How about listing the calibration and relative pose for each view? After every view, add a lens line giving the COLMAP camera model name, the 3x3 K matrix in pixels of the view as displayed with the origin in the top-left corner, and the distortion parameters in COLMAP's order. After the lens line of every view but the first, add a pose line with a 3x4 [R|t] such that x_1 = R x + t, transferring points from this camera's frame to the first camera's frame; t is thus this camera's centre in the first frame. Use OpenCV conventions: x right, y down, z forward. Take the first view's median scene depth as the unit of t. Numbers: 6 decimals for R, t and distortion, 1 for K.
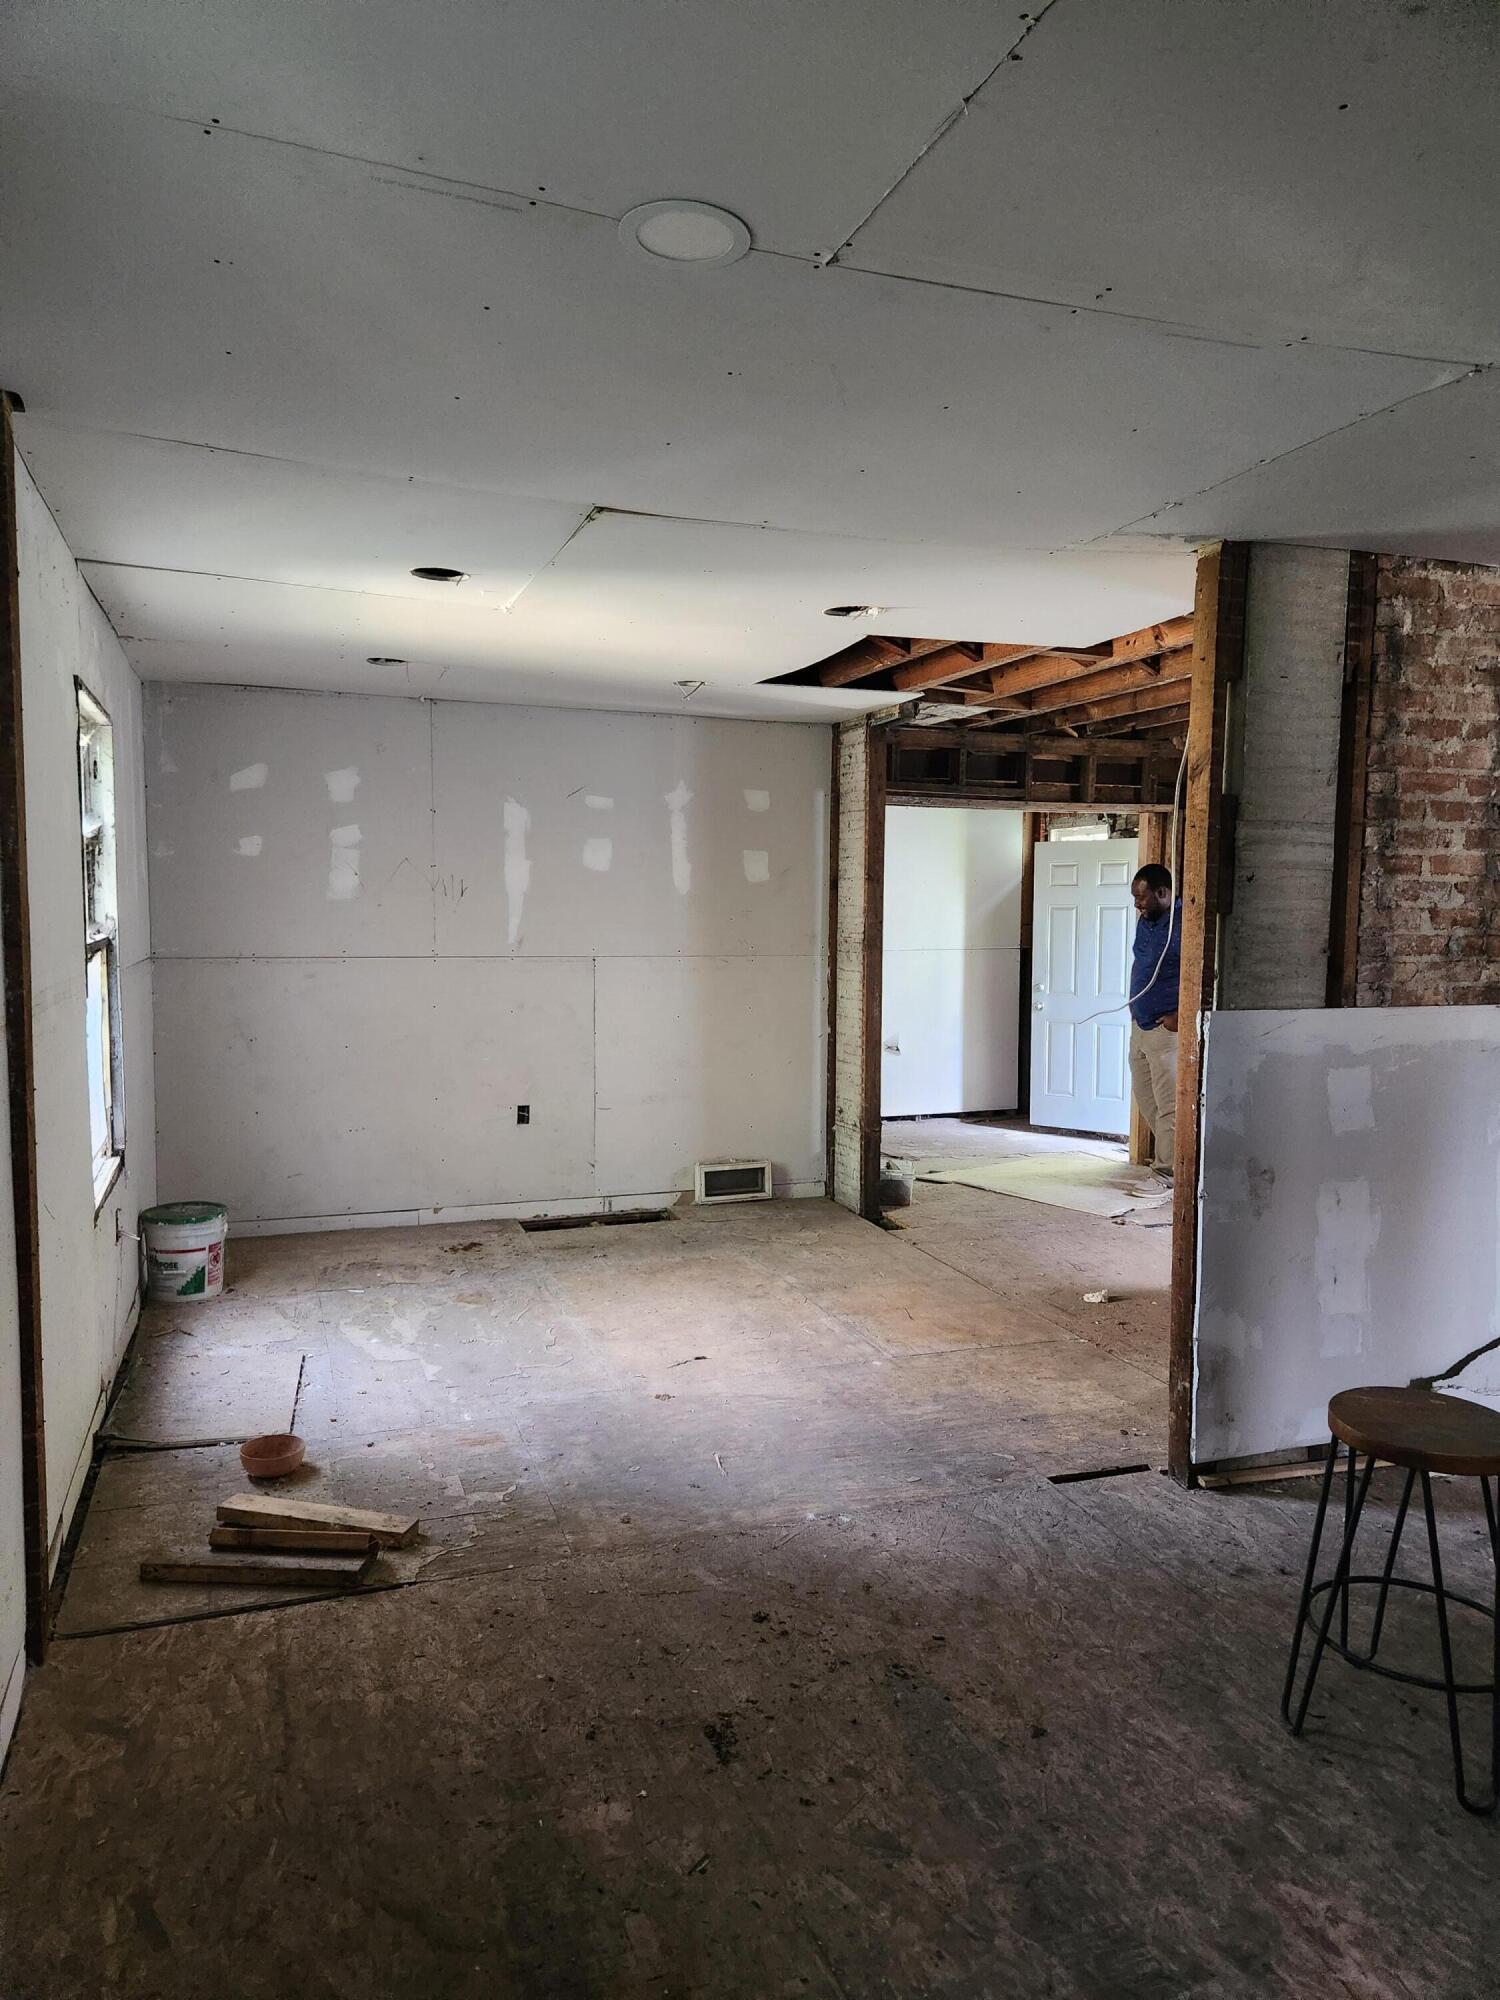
lens RADIAL K [[1353.2, 0, 746.2], [0, 1353.2, 1001.8], [0, 0, 1]] dist [0.037296, -0.012610]
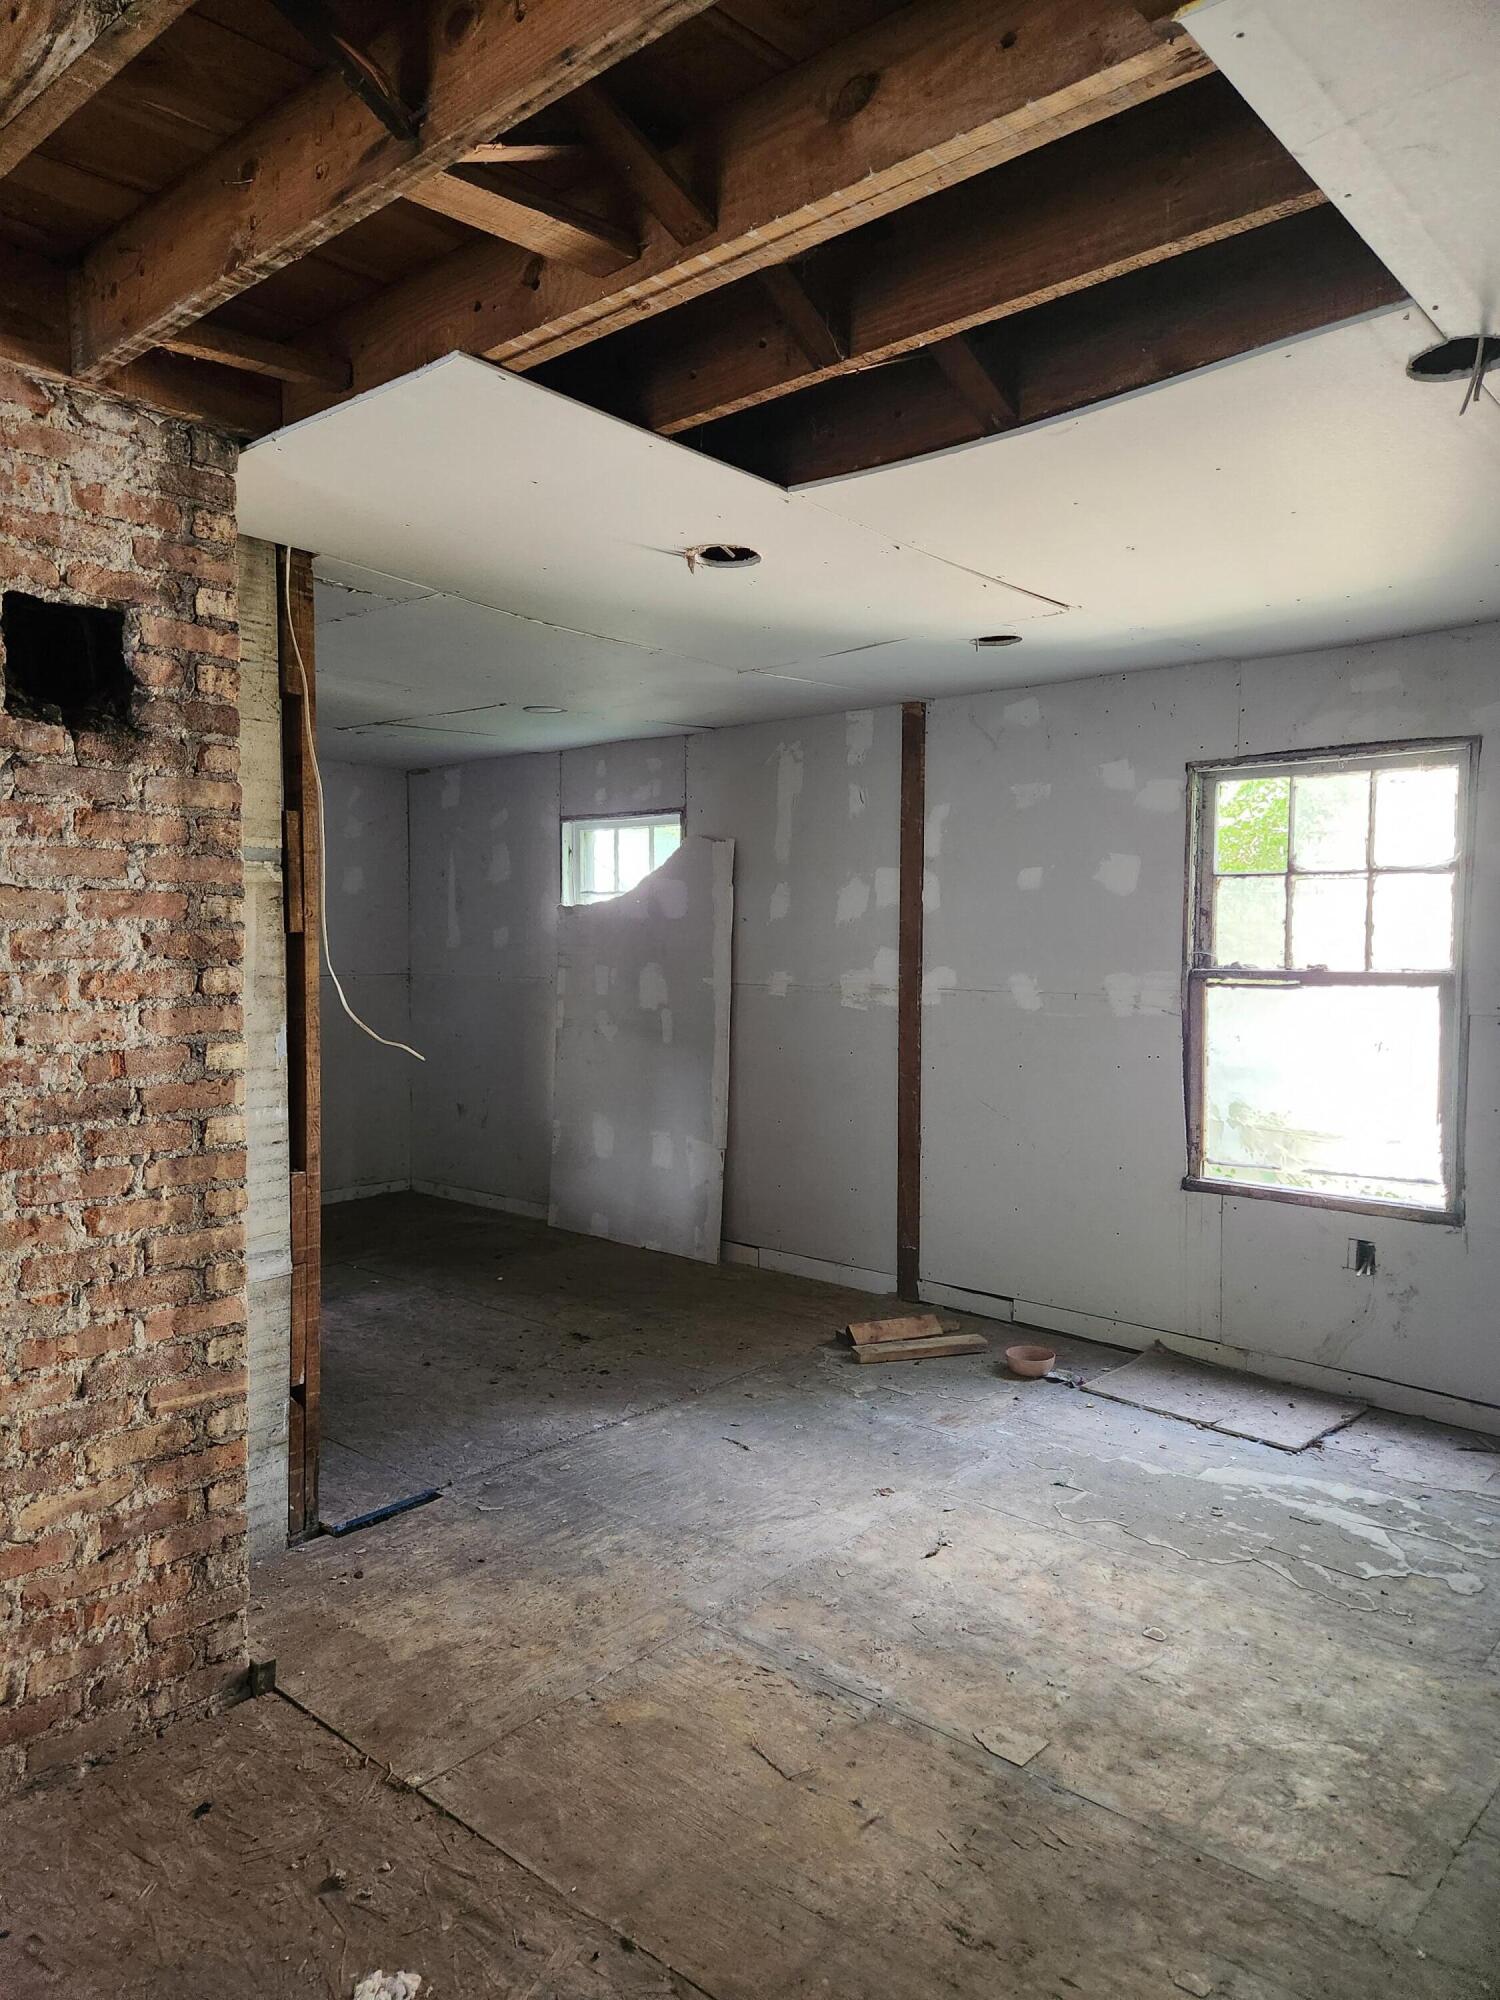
lens RADIAL K [[1353.2, 0, 758.5], [0, 1353.2, 991.6], [0, 0, 1]] dist [0.037296, -0.012610]
pose [[-0.873198, 0.009242, -0.487278, 0.446807], [-0.047134, 0.993532, 0.103308, -0.122358], [0.485081, 0.113176, -0.867115, 1.721156]]
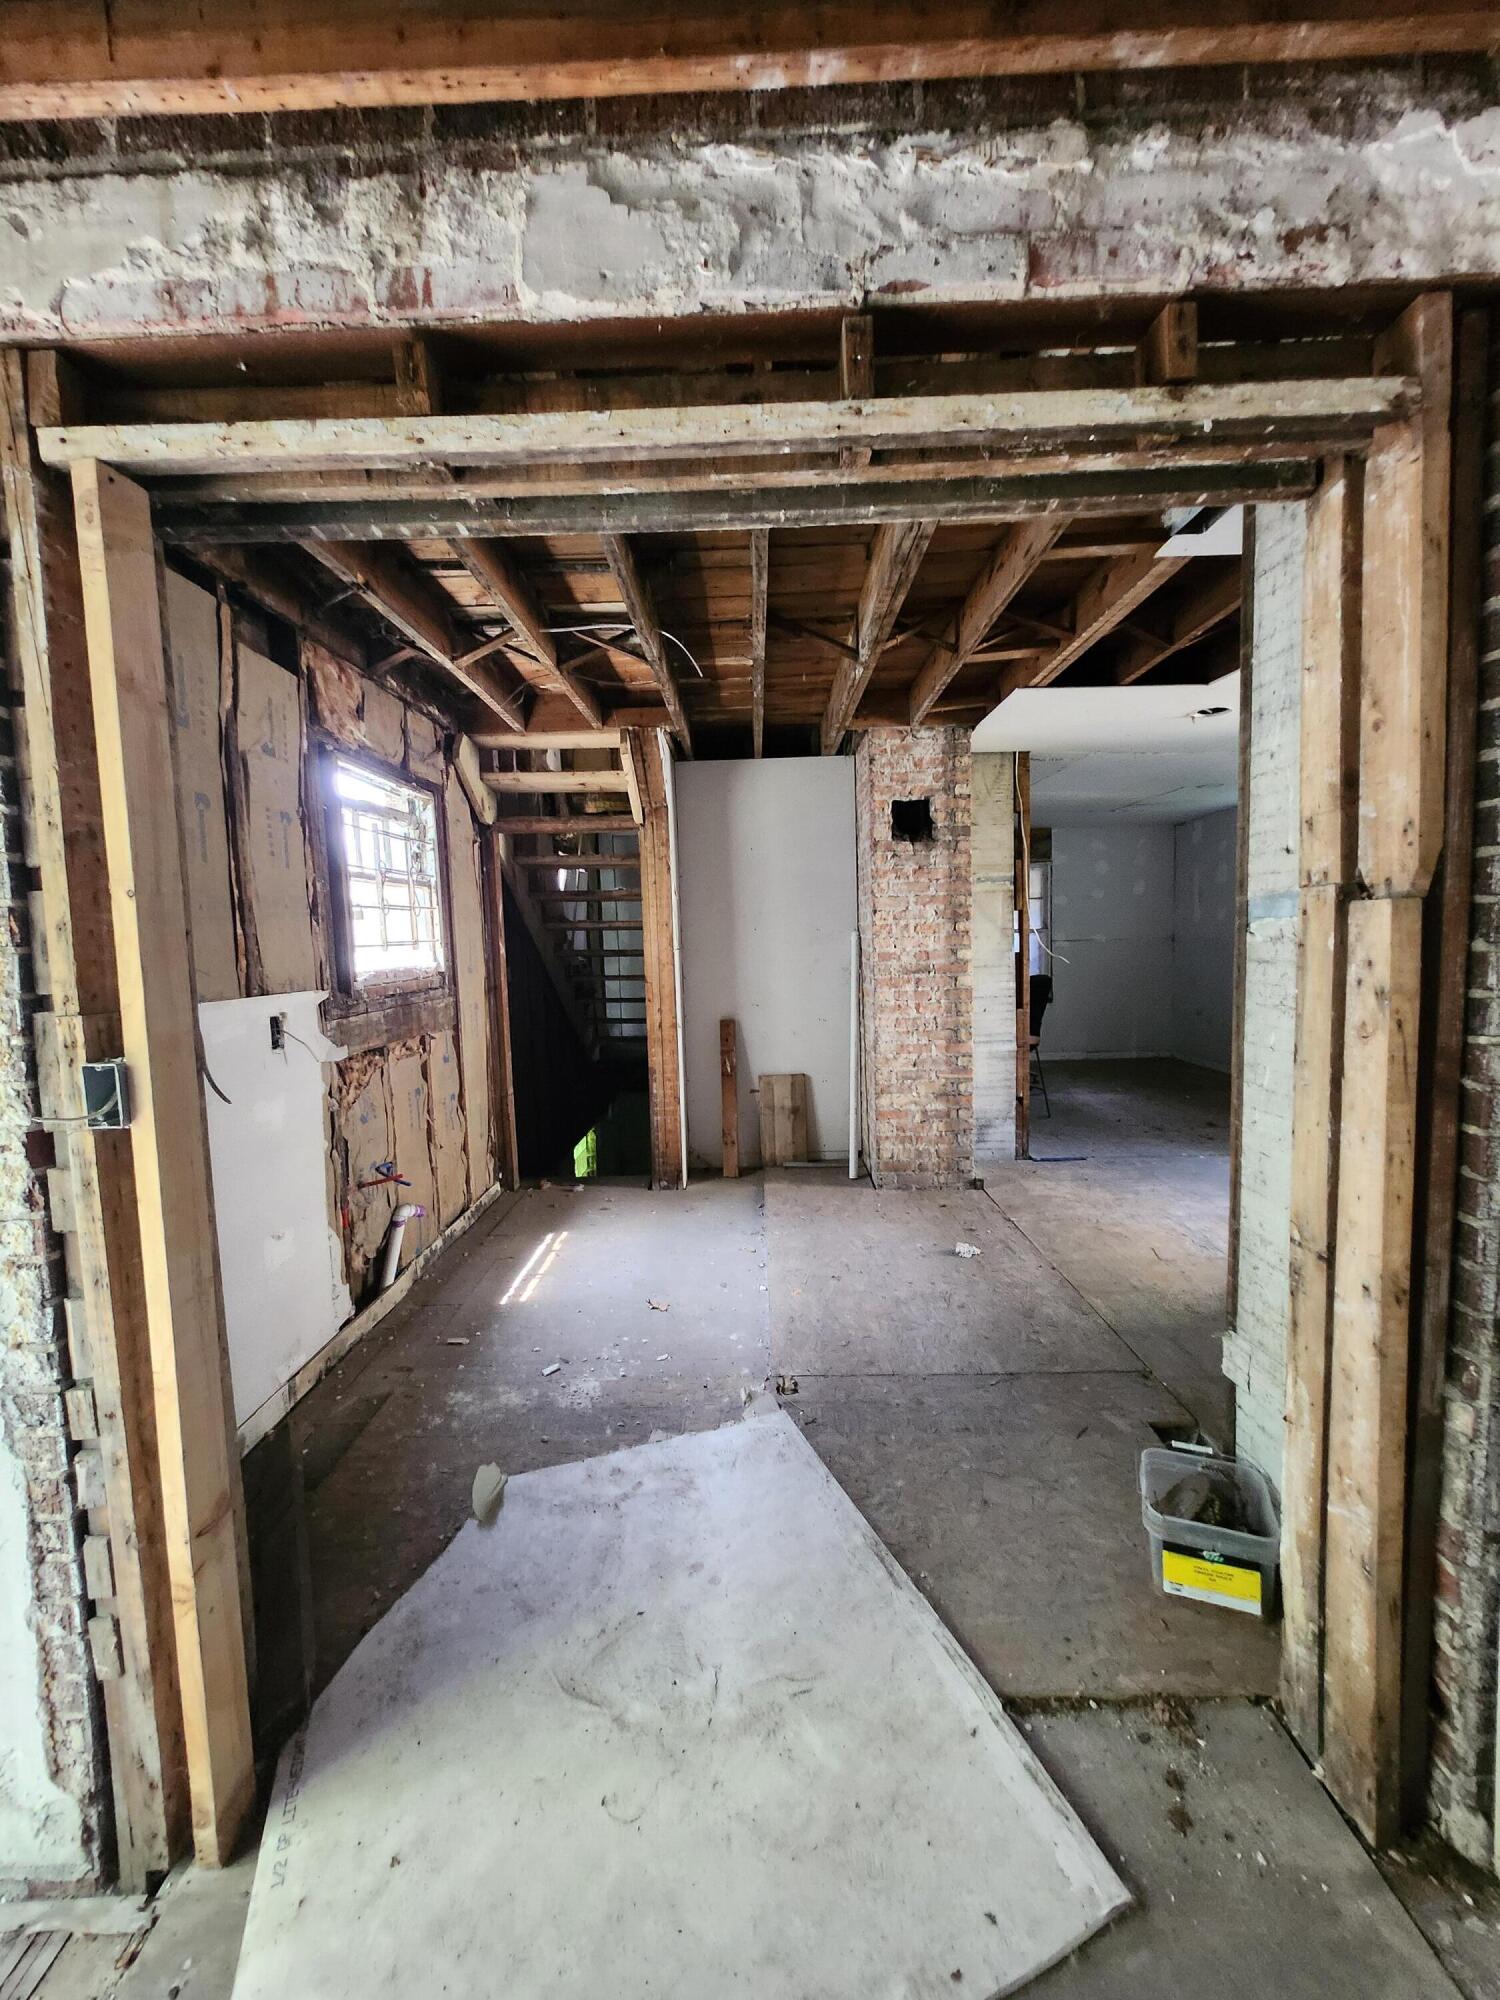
lens RADIAL K [[796.0, 0, 733.0], [0, 796.0, 997.1], [0, 0, 1]] dist [0.001520, -0.000068]
pose [[-0.933455, -0.007042, 0.358626, 0.263066], [0.047691, 0.988494, 0.143543, -0.121130], [-0.355511, 0.151094, -0.922379, 2.113104]]
